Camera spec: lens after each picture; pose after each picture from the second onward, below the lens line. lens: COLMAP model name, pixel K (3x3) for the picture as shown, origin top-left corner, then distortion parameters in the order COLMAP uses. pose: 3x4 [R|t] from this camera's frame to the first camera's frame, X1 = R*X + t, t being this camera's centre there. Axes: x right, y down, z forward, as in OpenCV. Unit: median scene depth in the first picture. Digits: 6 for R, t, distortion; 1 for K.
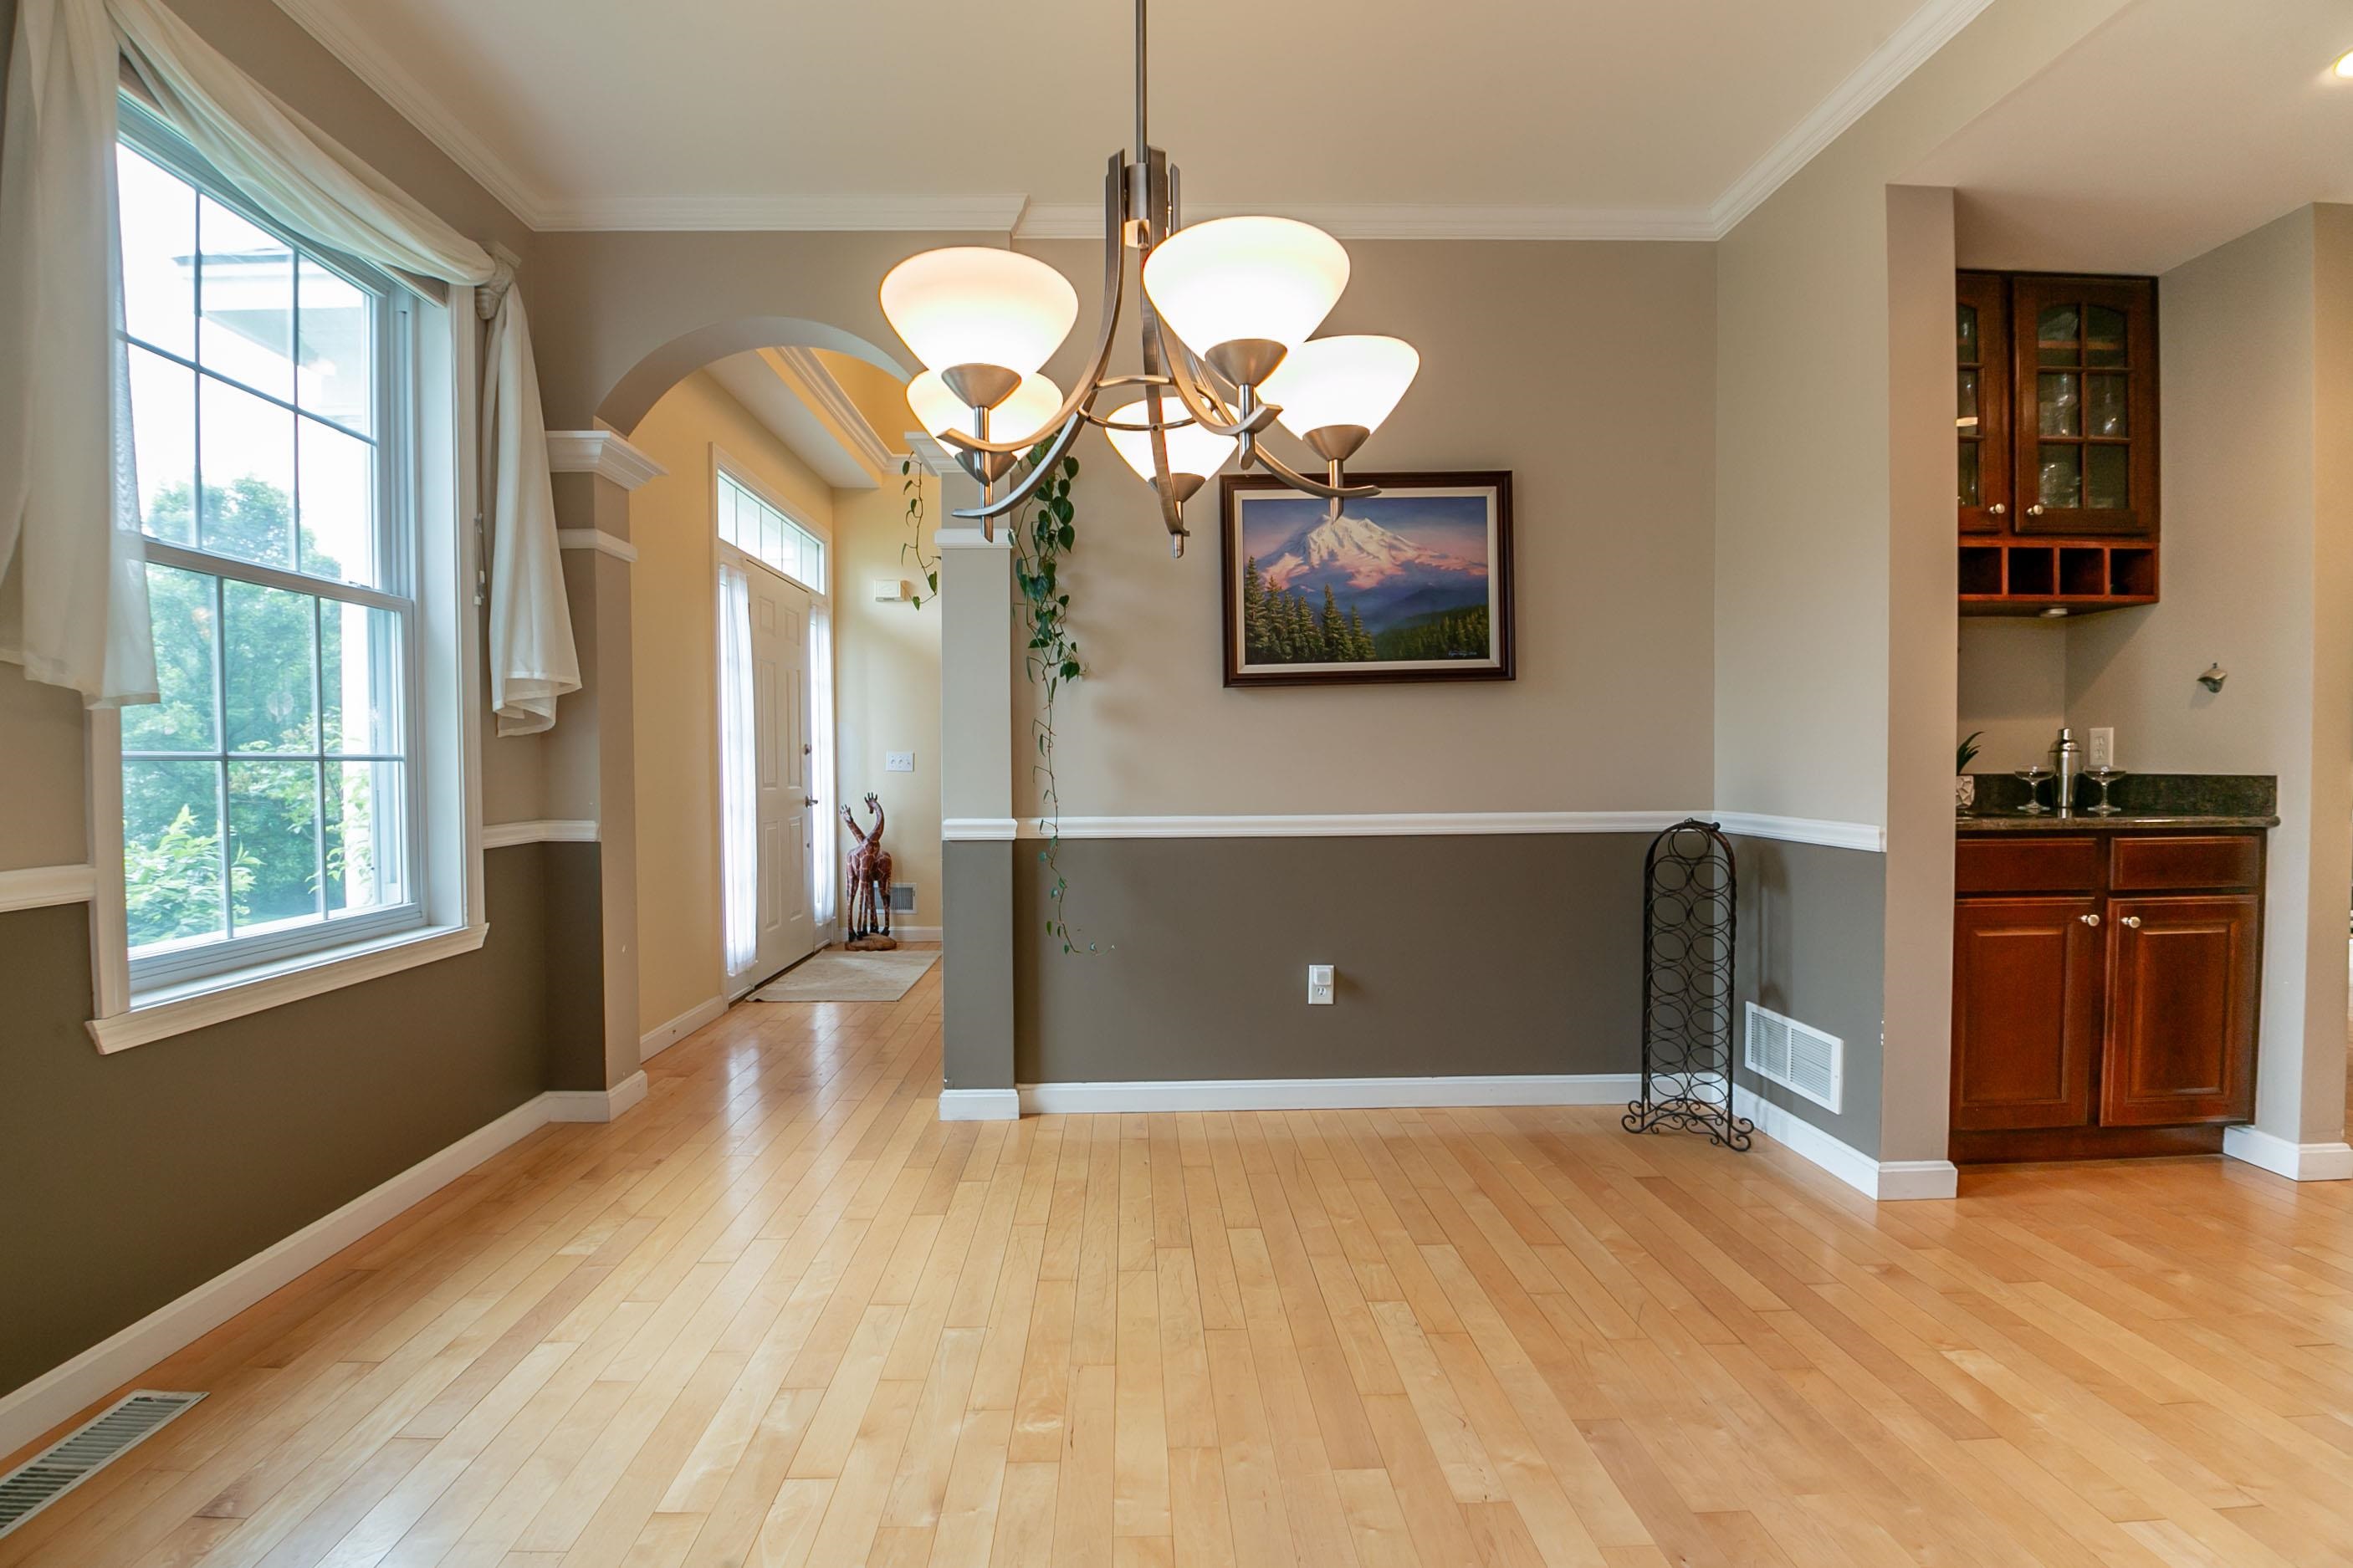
lens RADIAL K [[1019.4, 0, 1144.2], [0, 1019.4, 782.1], [0, 0, 1]] dist [-0.001600, -0.009931]
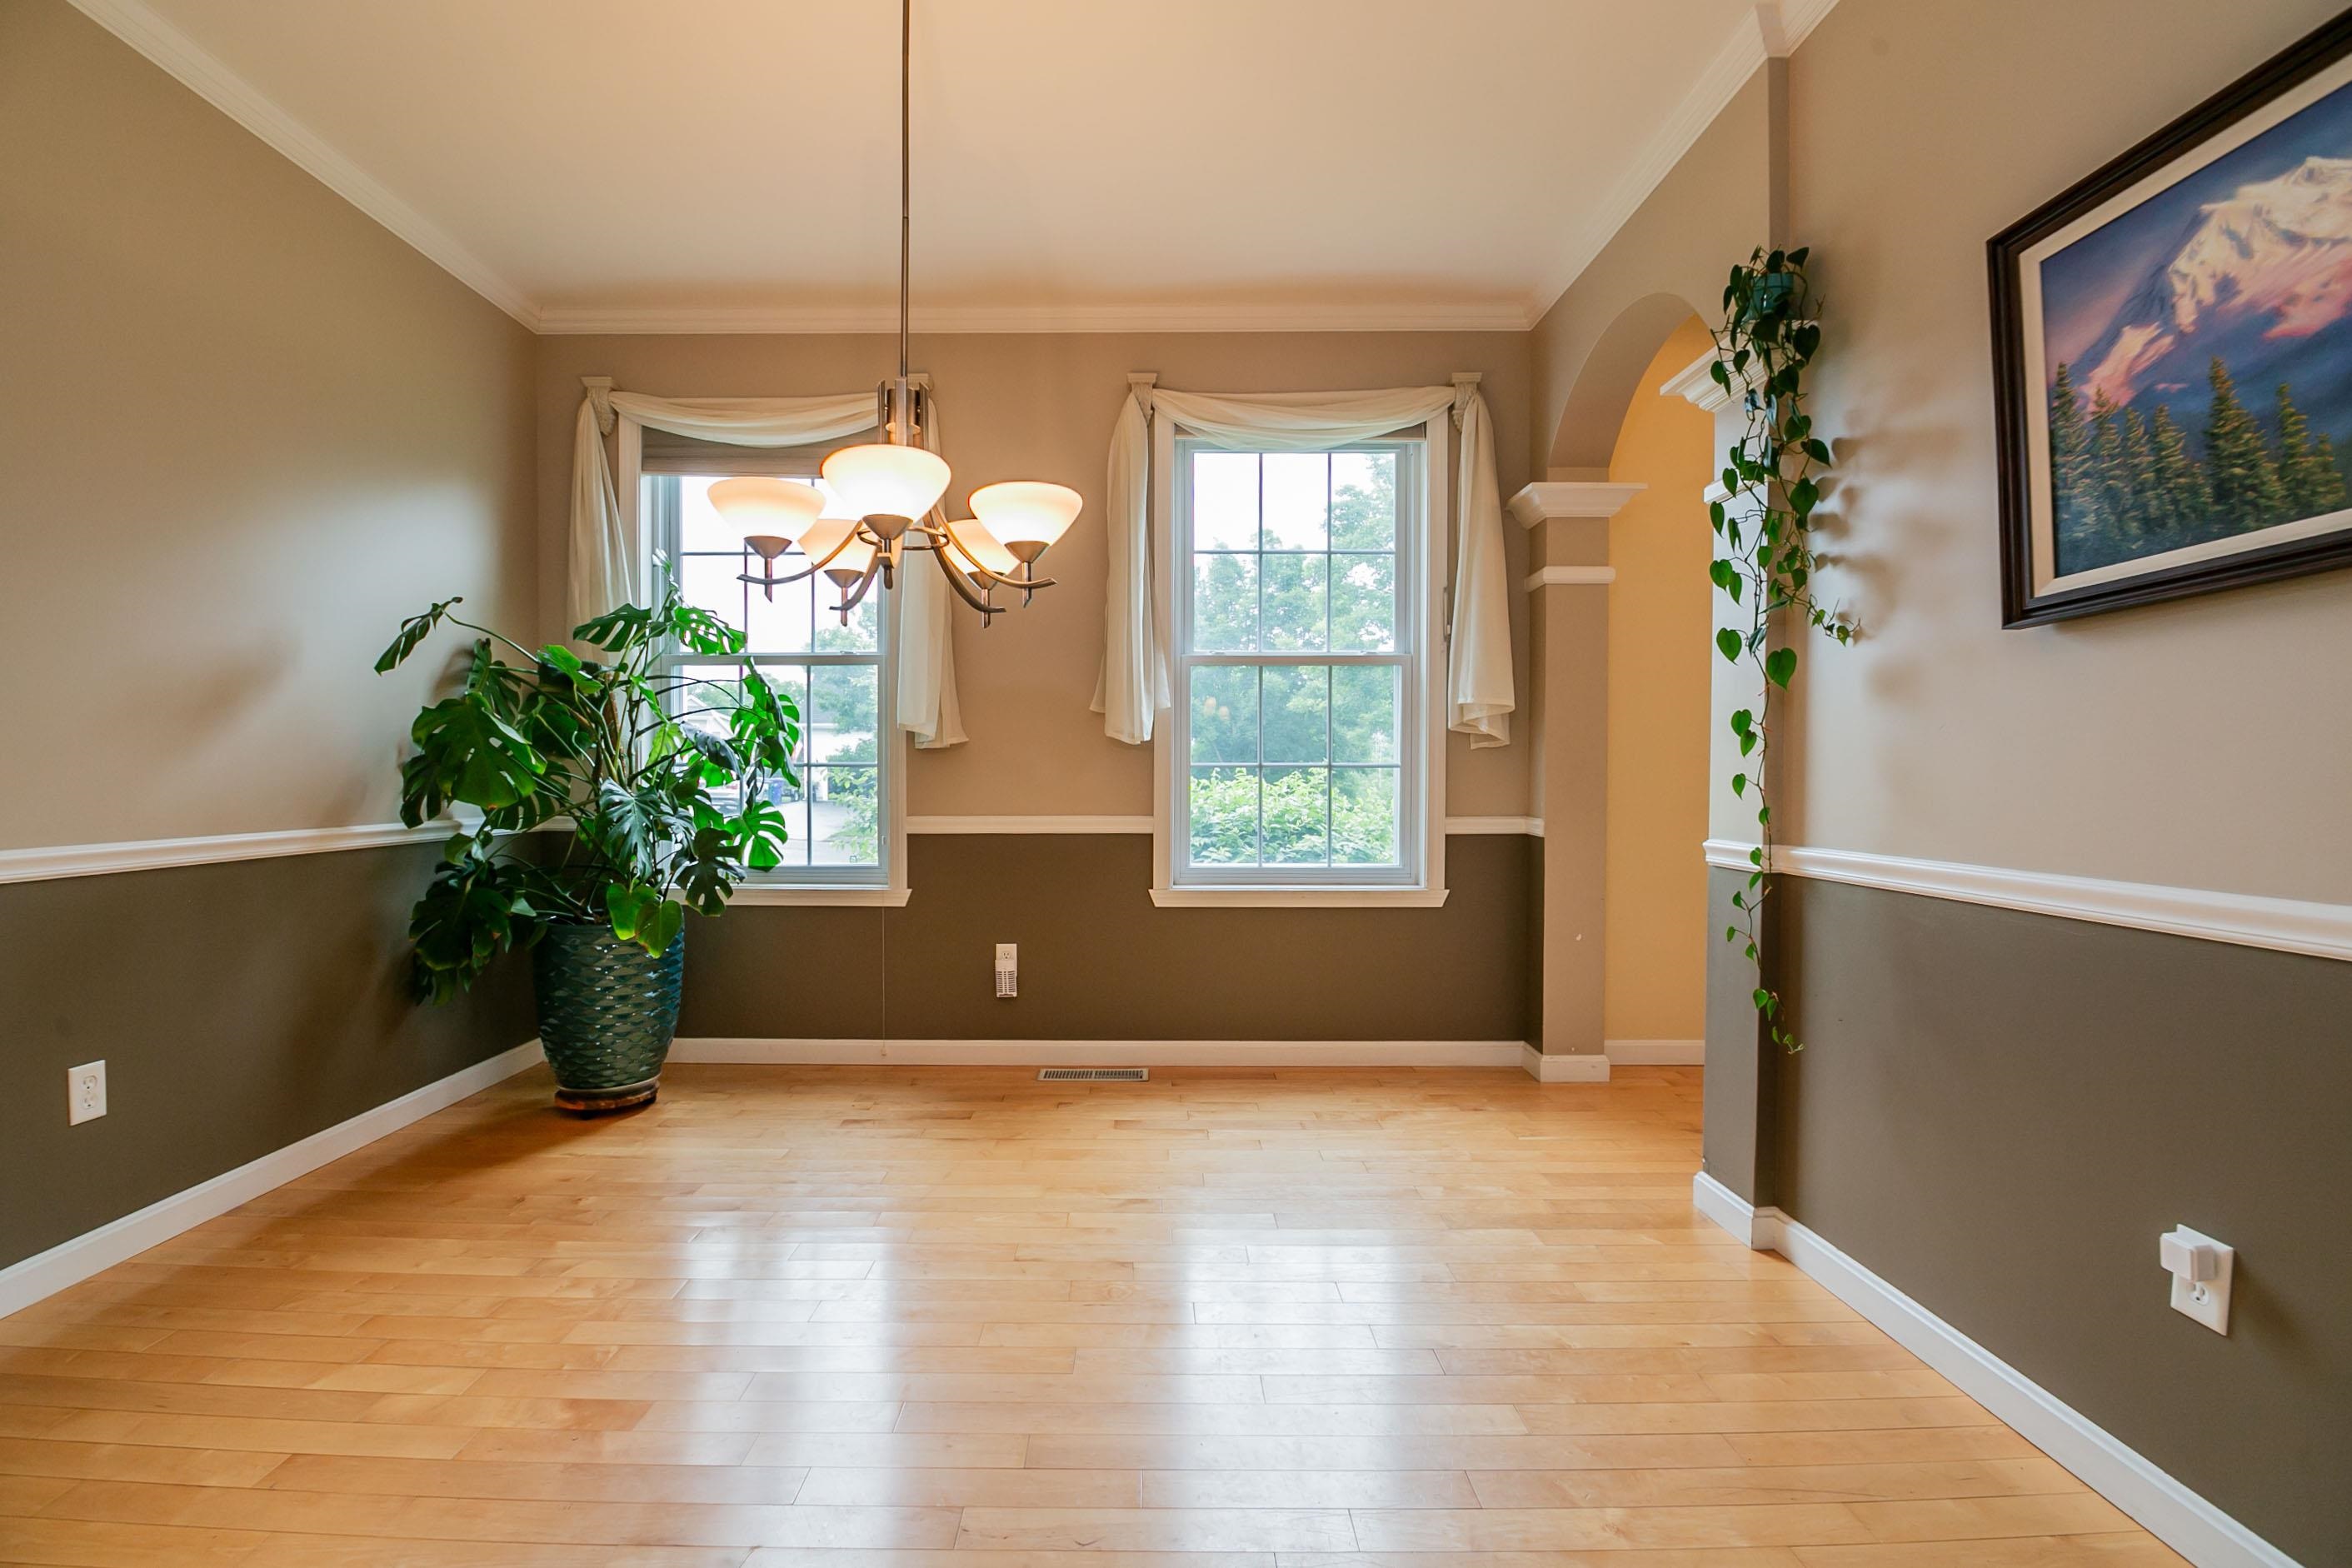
lens RADIAL K [[1019.1, 0, 1143.7], [0, 1019.1, 782.1], [0, 0, 1]] dist [-0.001600, -0.009931]
pose [[-0.018409, 0.014178, -0.999730, 0.616137], [-0.017996, 0.999733, 0.014510, -0.012520], [0.999669, 0.018258, -0.018148, 0.557855]]
